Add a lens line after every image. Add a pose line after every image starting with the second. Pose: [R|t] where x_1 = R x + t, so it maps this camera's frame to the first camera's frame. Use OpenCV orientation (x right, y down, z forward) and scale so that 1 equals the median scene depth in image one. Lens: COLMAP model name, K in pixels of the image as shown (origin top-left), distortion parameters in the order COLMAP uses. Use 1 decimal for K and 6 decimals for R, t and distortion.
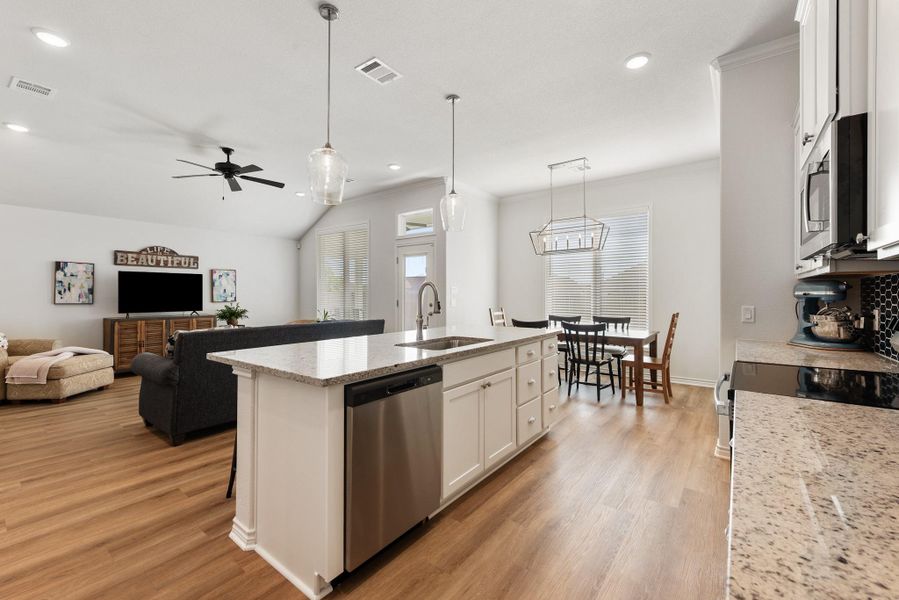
lens RADIAL K [[376.4, 0, 445.6], [0, 376.4, 296.8], [0, 0, 1]] dist [-0.000999, 0.000002]
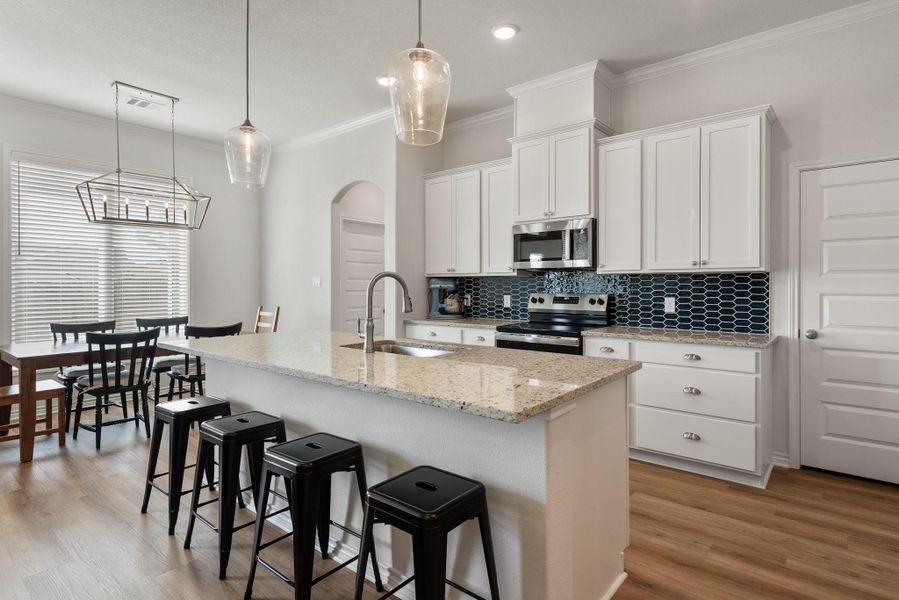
lens RADIAL K [[473.2, 0, 448.7], [0, 473.2, 282.7], [0, 0, 1]] dist [0.031792, 0.000381]
pose [[0.031780, 0.005133, 0.999482, -0.478861], [0.009424, 0.999941, -0.005435, -0.005683], [-0.999450, 0.009592, 0.031729, 0.406717]]
